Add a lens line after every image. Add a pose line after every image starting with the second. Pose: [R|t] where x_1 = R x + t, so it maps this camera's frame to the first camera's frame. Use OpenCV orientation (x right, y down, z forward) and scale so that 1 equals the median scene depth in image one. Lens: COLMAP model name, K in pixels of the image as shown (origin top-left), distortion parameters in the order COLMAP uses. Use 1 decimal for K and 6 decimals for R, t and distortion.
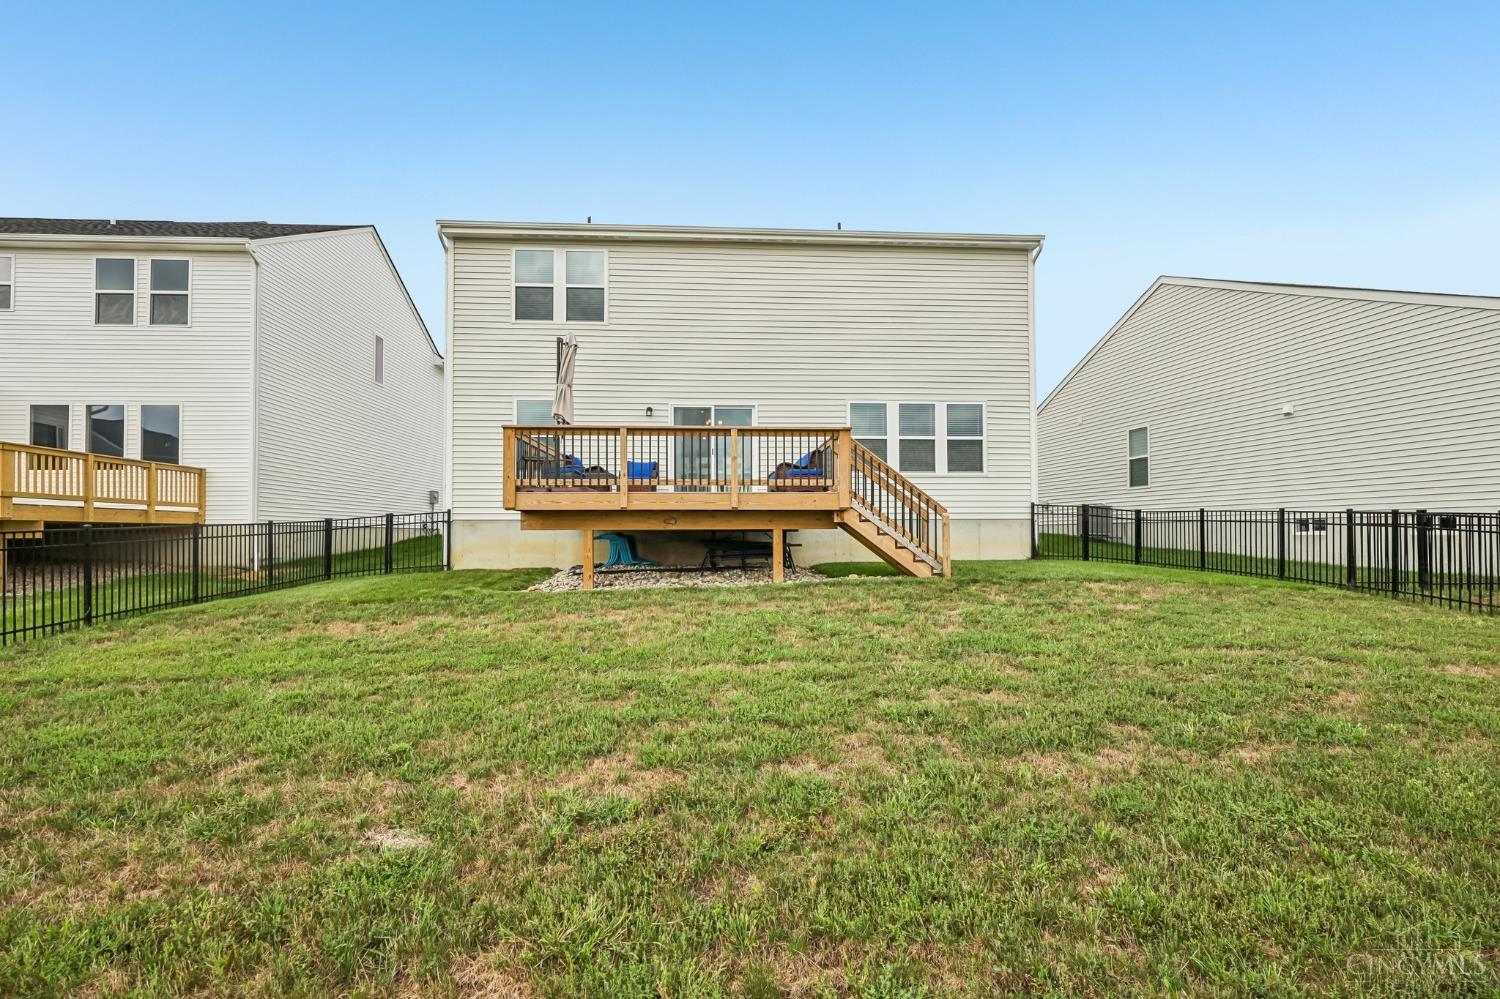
lens RADIAL K [[676.8, 0, 749.2], [0, 676.8, 527.4], [0, 0, 1]] dist [-0.000543, -0.000024]
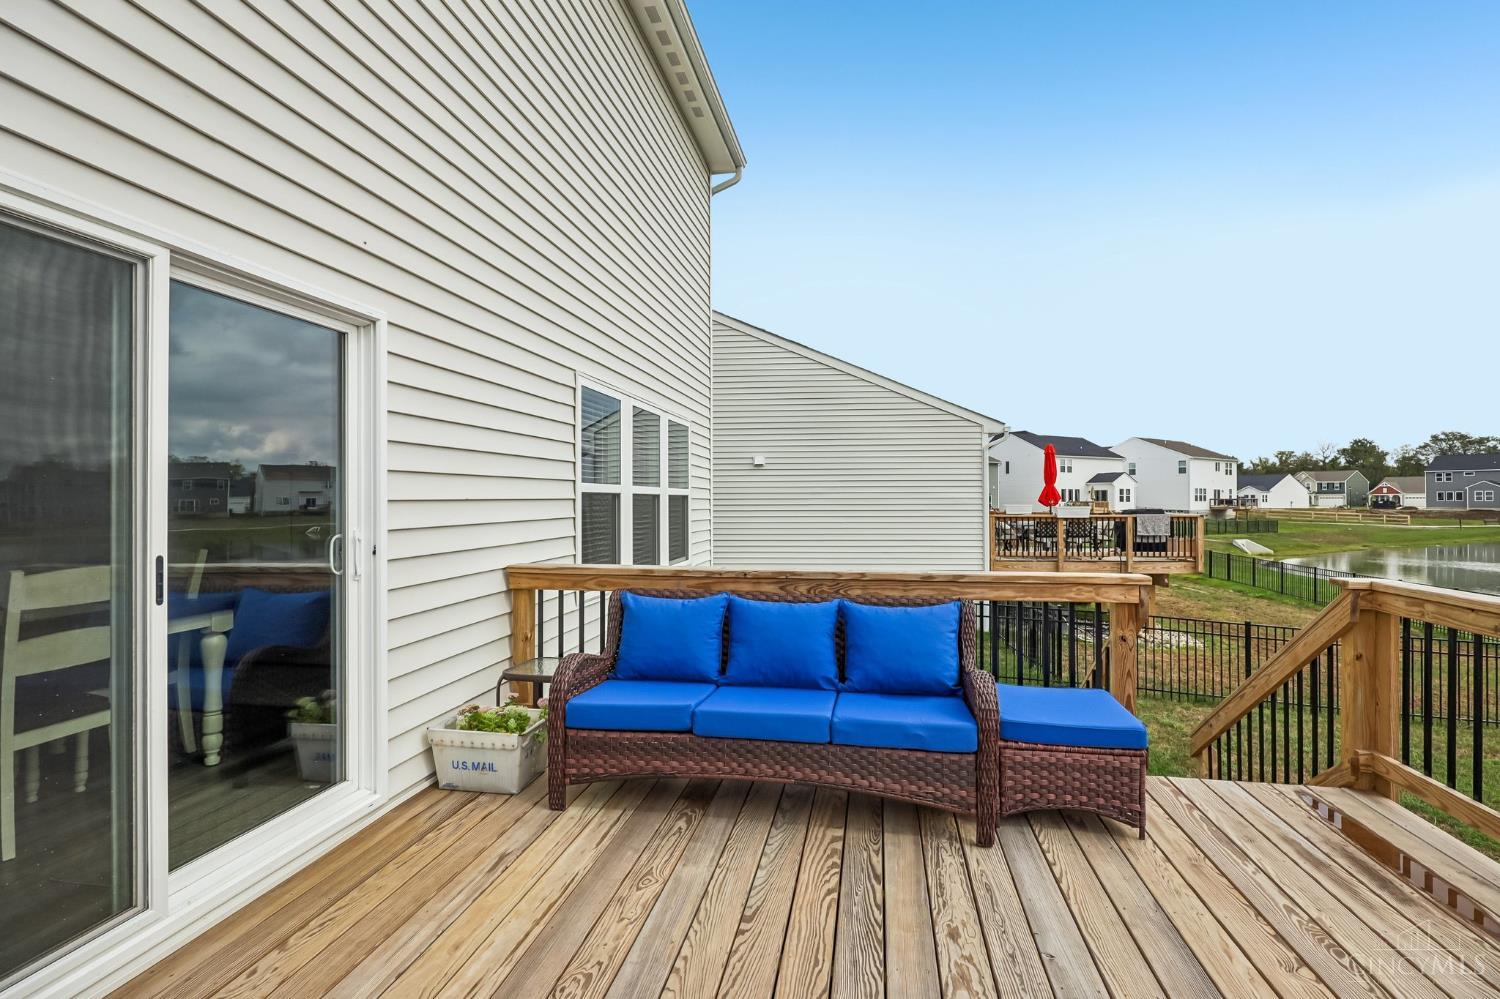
lens RADIAL K [[693.0, 0, 743.2], [0, 693.0, 510.2], [0, 0, 1]] dist [-0.001398, -0.000410]
pose [[0.246838, -0.005745, 0.969040, -0.172392], [-0.006489, 0.999950, 0.007581, -0.123399], [-0.969035, -0.008159, 0.246788, 0.855188]]
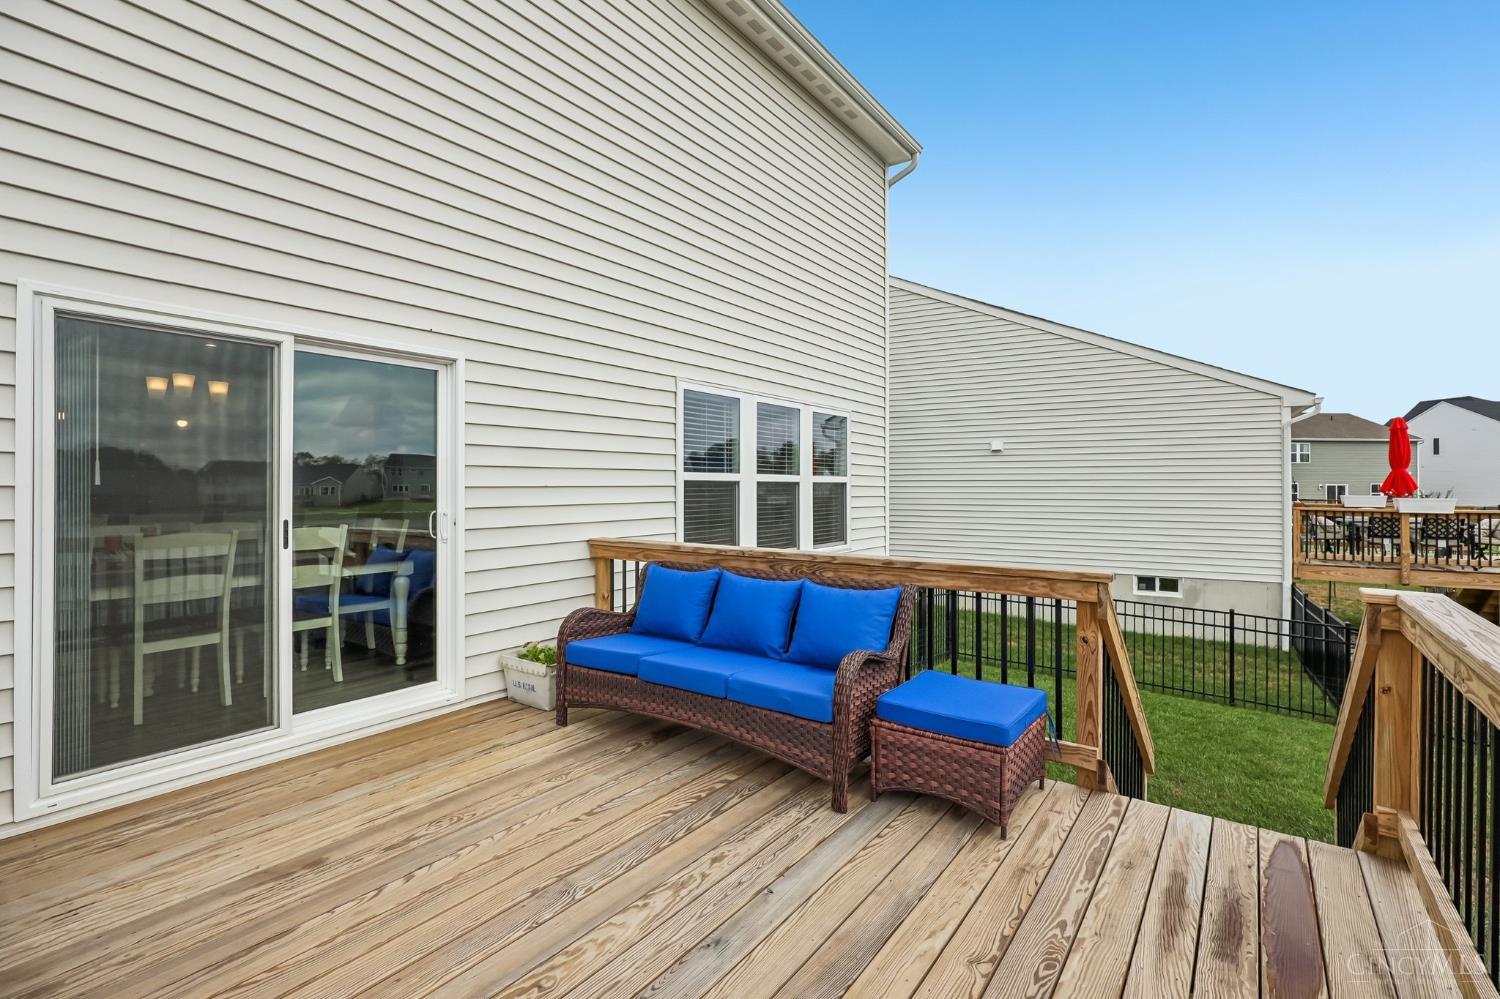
lens RADIAL K [[697.1, 0, 750.0], [0, 697.1, 499.5], [0, 0, 1]] dist [-0.003252, -0.000211]
pose [[0.639368, -0.003462, 0.768893, -0.144560], [-0.013016, 0.999798, 0.015325, -0.124799], [-0.768791, -0.019806, 0.639194, 0.720139]]
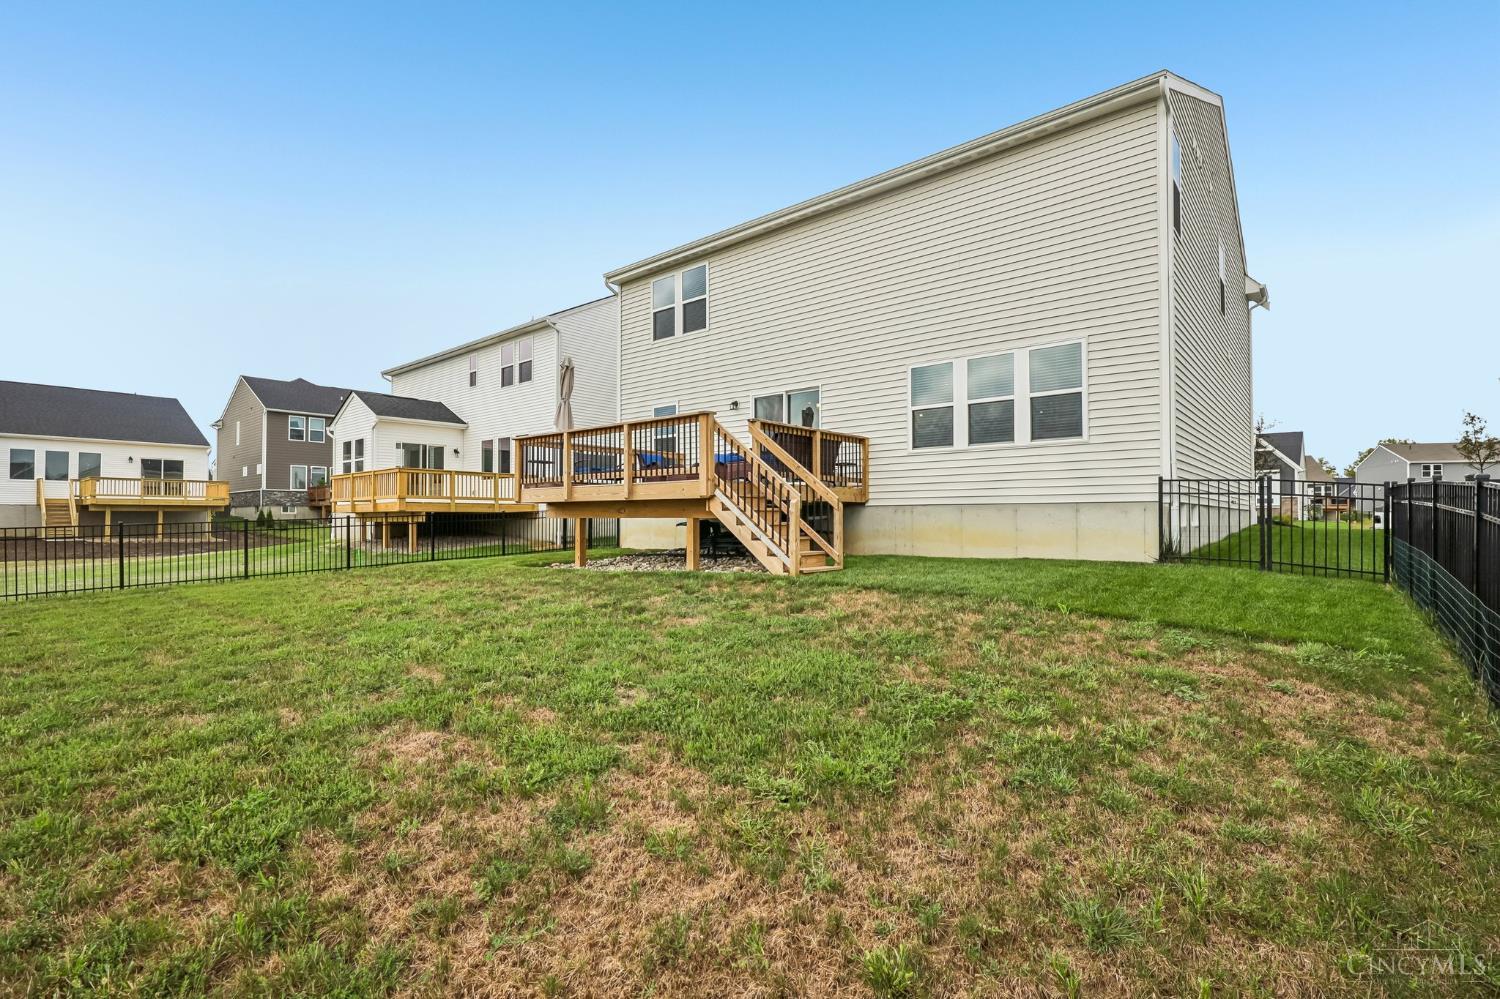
lens RADIAL K [[697.1, 0, 750.0], [0, 697.1, 499.5], [0, 0, 1]] dist [-0.003252, -0.000211]
pose [[0.720111, -0.015224, -0.693692, 0.624169], [0.006115, 0.999860, -0.015595, -0.006560], [0.693832, 0.006988, 0.720103, 0.238482]]
